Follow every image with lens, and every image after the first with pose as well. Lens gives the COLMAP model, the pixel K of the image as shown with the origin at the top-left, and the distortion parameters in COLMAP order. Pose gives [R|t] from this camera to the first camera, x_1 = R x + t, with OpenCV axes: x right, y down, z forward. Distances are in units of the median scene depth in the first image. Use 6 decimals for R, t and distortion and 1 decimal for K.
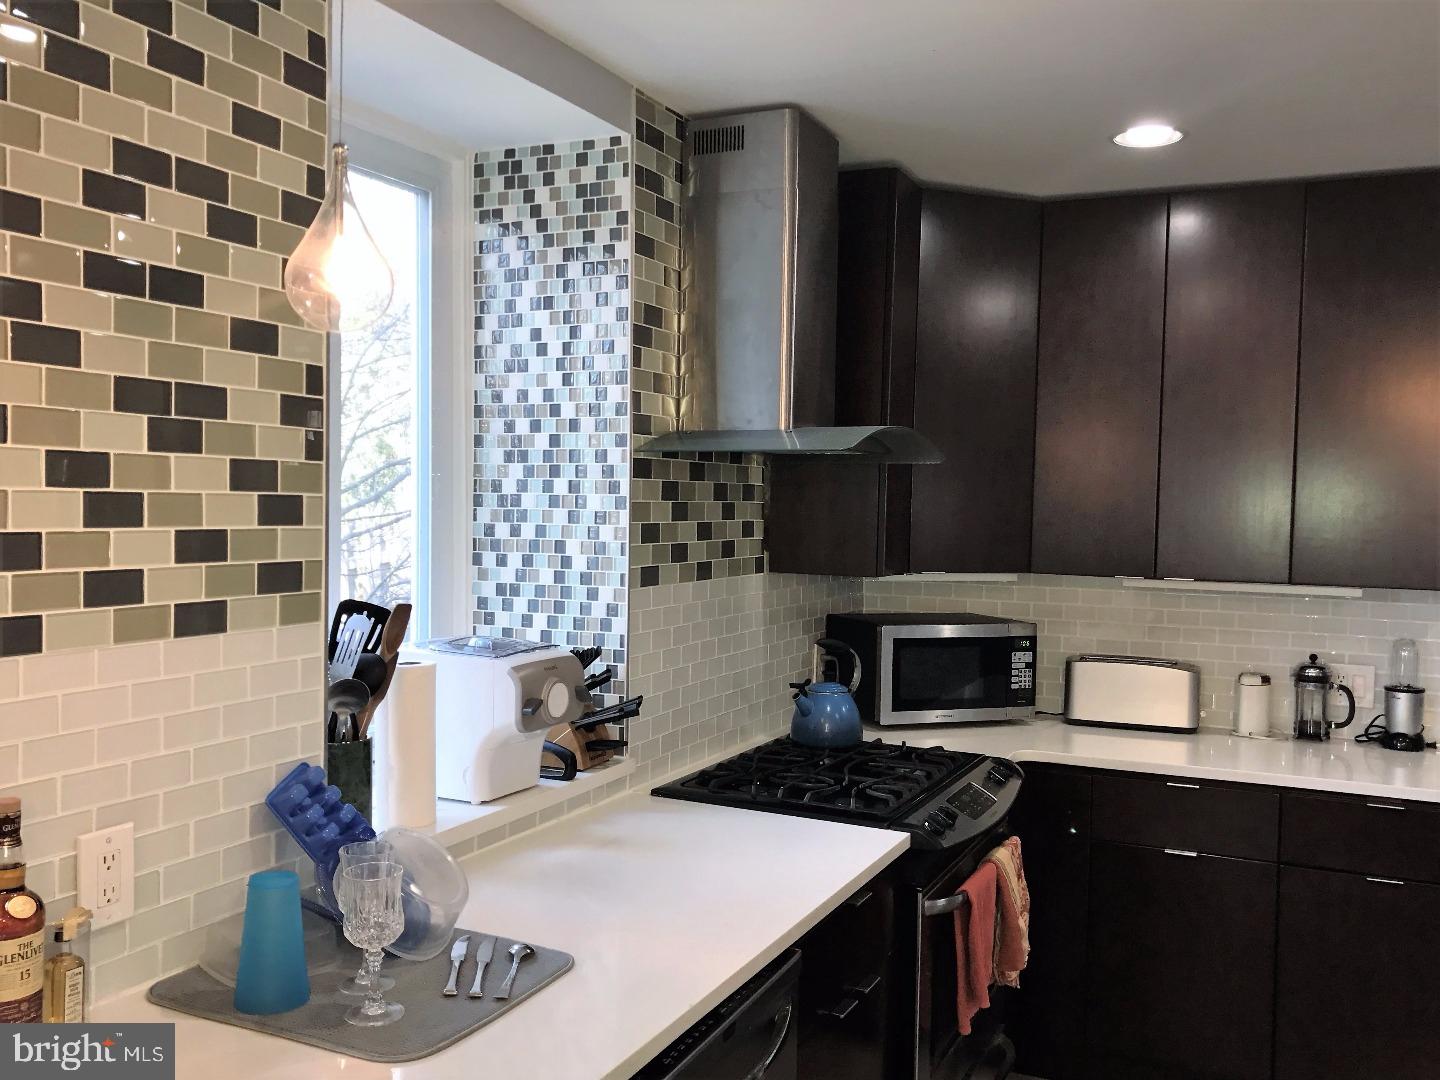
lens RADIAL K [[1258.5, 0, 714.5], [0, 1258.5, 556.4], [0, 0, 1]] dist [0.067185, -0.116091]
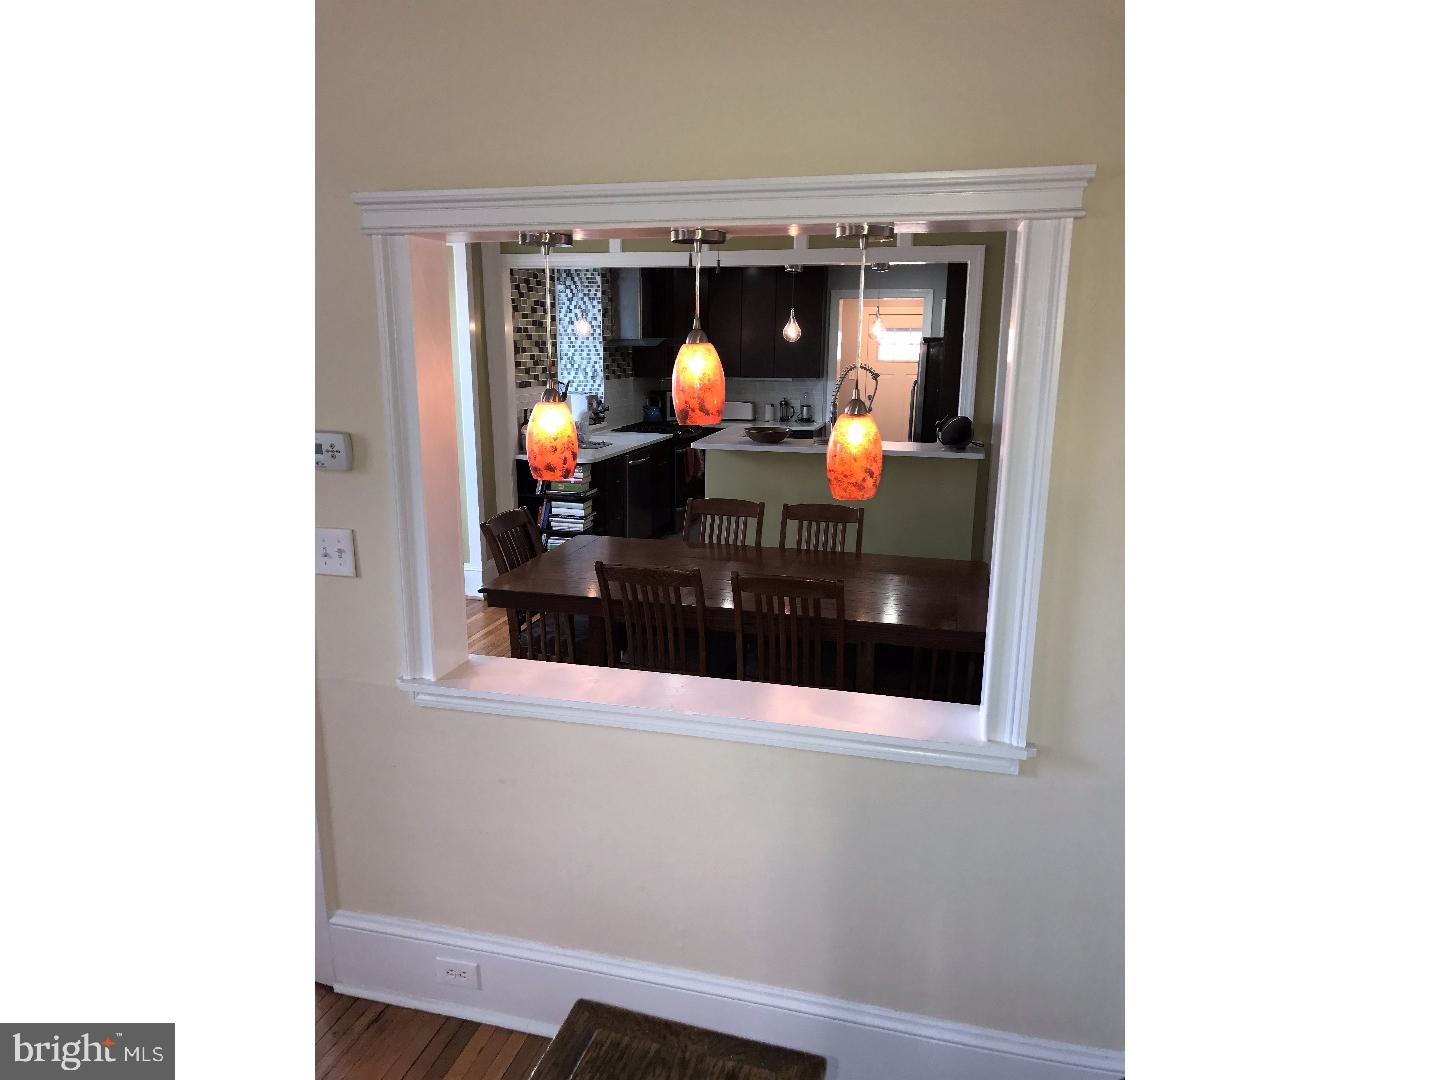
lens RADIAL K [[873.8, 0, 720.0], [0, 873.8, 540.0], [0, 0, 1]] dist [0.019326, 0.002365]
pose [[0.982434, -0.050233, 0.179724, -0.229866], [0.017141, 0.983308, 0.181137, 0.027988], [-0.185823, -0.174874, 0.966896, -1.876570]]
